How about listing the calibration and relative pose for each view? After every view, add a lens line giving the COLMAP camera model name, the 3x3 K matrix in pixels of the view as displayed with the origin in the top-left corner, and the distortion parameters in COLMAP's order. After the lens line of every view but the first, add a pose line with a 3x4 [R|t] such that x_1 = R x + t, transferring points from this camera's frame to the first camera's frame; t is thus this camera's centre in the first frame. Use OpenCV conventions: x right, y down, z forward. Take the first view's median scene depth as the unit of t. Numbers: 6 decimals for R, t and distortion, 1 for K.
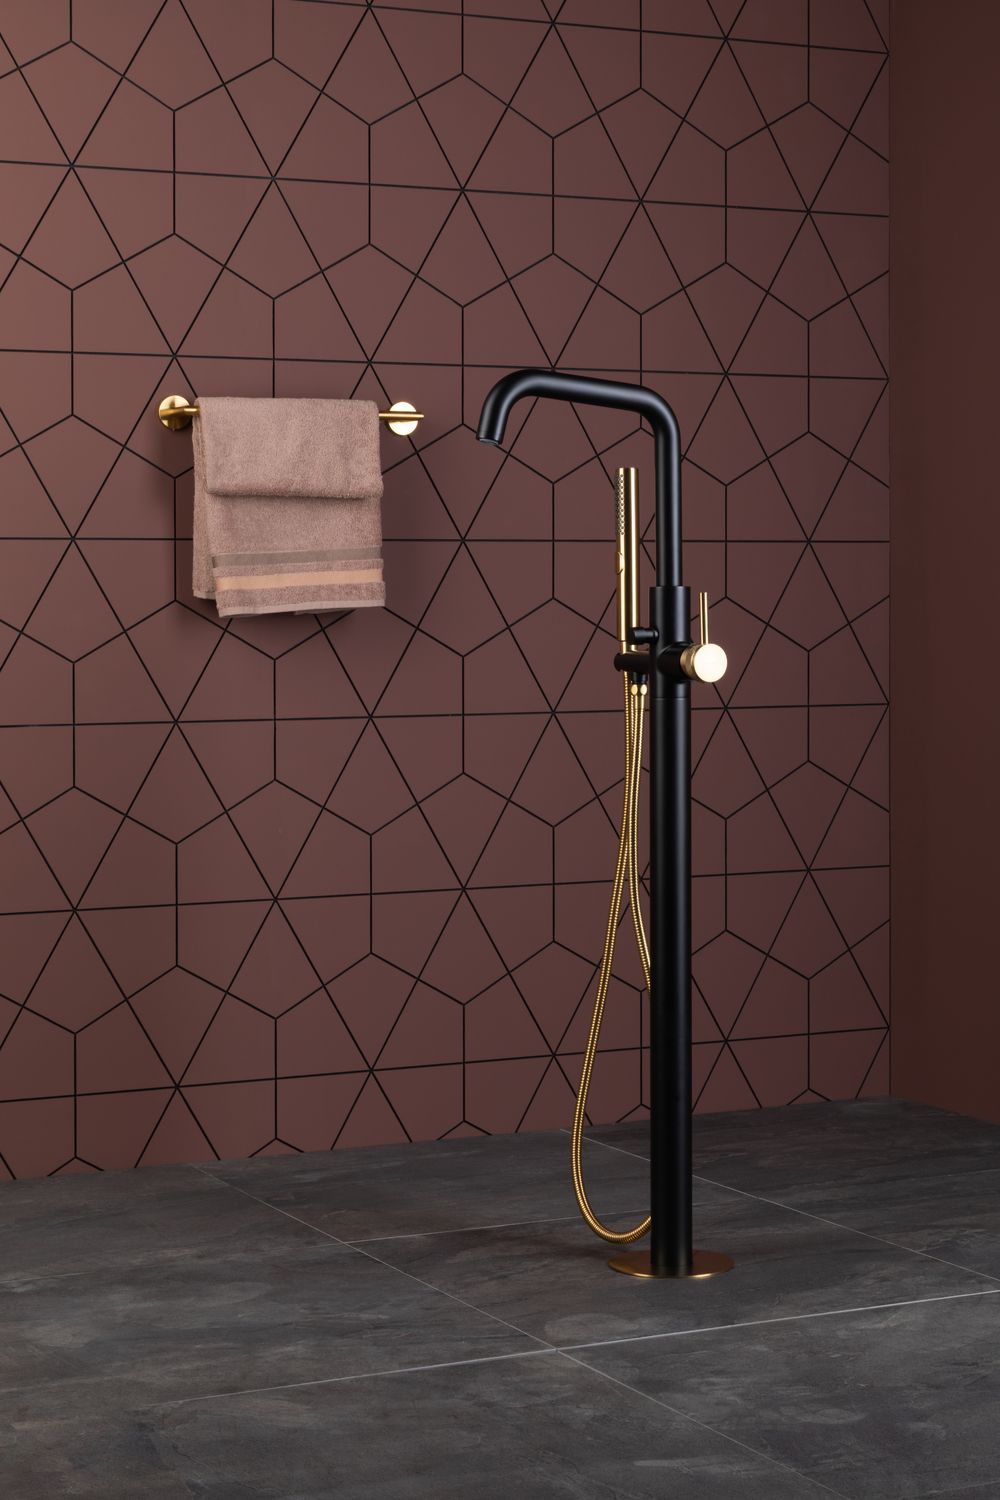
lens RADIAL K [[2911.3, 0, 500.0], [0, 2911.3, 750.0], [0, 0, 1]] dist [0.019930, 0.131948]
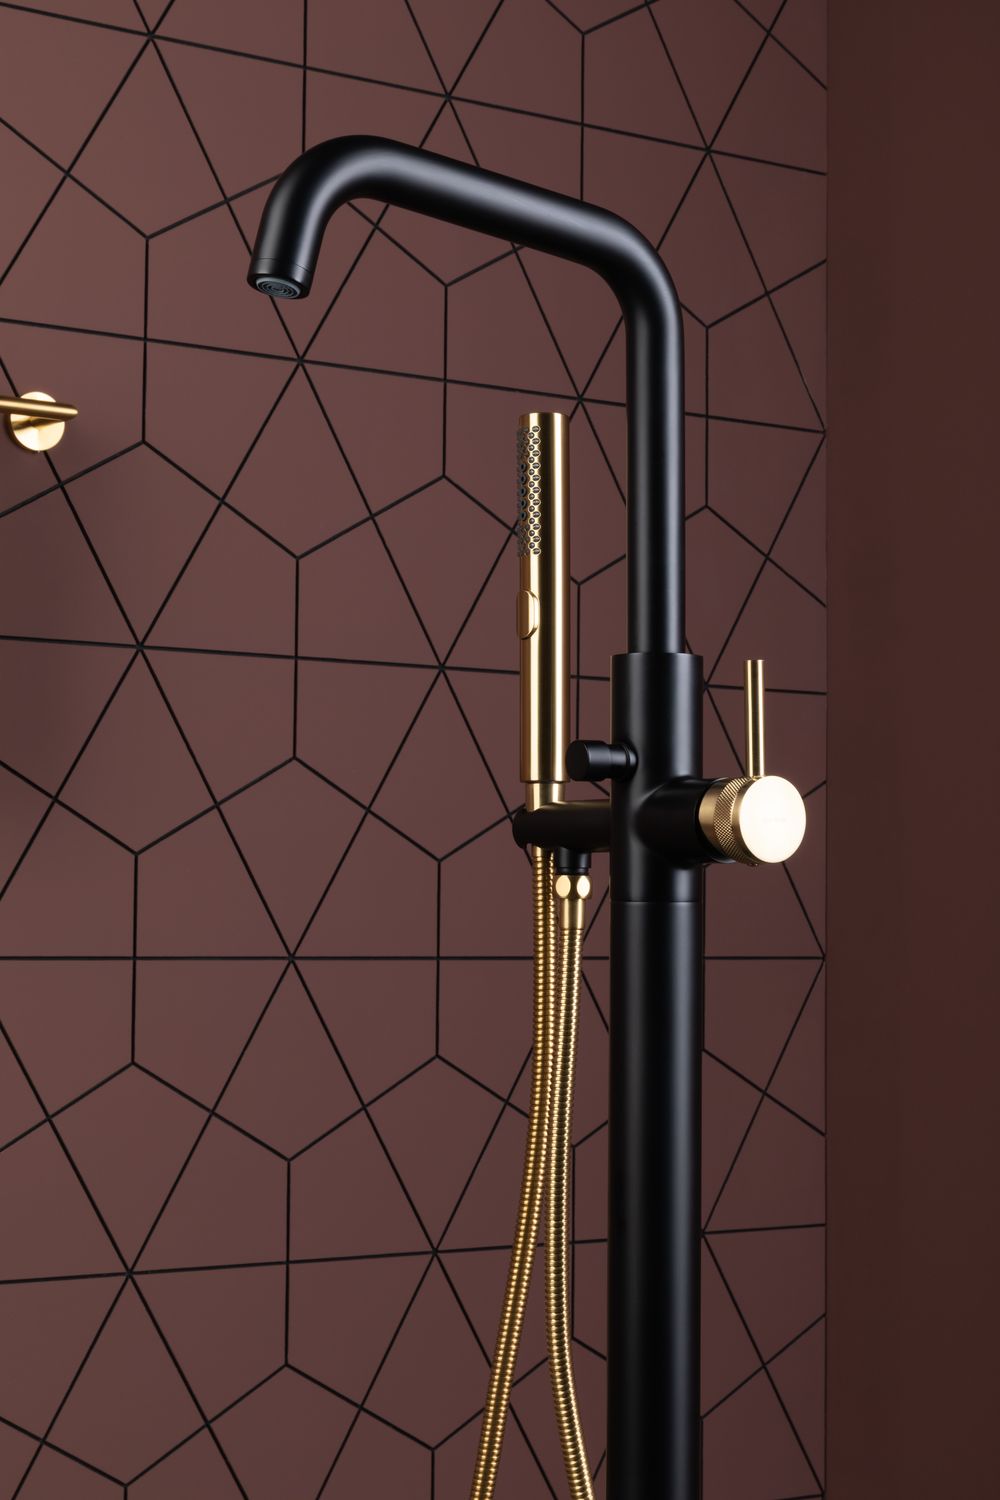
lens RADIAL K [[2790.9, 0, 497.6], [0, 2790.9, 786.0], [0, 0, 1]] dist [-0.013652, 0.205681]
pose [[0.988491, 0.019396, 0.150033, -0.028722], [-0.005283, 0.995568, -0.093900, 0.004556], [-0.151189, 0.092027, 0.984212, 0.540627]]
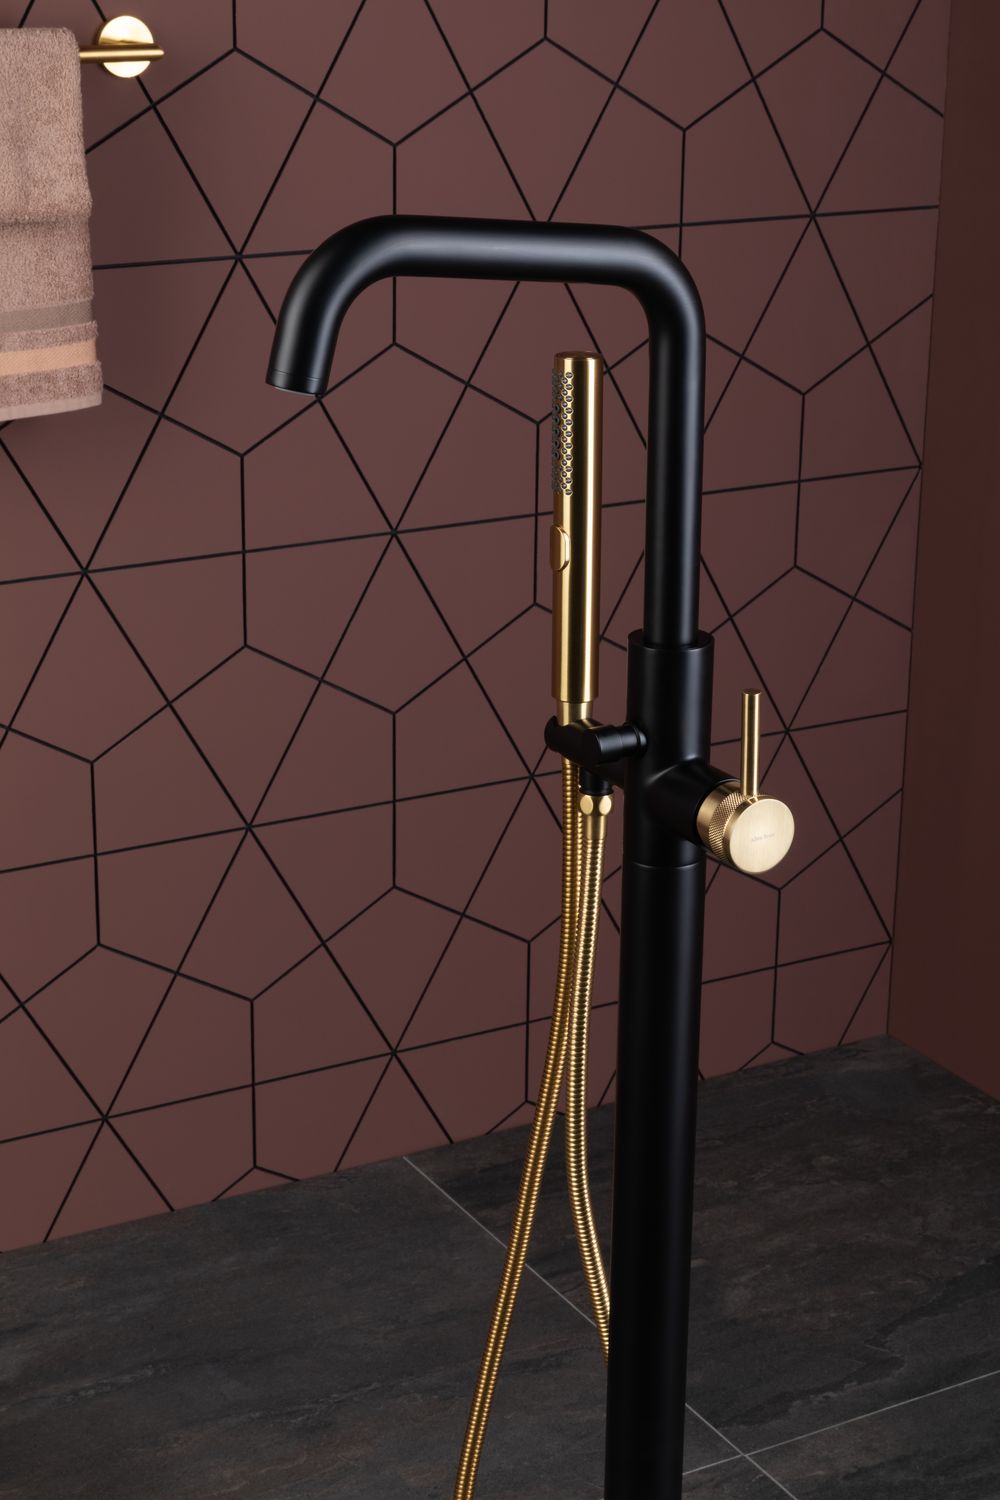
lens RADIAL K [[2790.9, 0, 497.6], [0, 2790.9, 786.0], [0, 0, 1]] dist [-0.013652, 0.205681]
pose [[0.997043, -0.011207, 0.076019, -0.005512], [-0.011532, 0.956280, 0.292227, -0.156551], [-0.075970, -0.292239, 0.953323, 0.516716]]
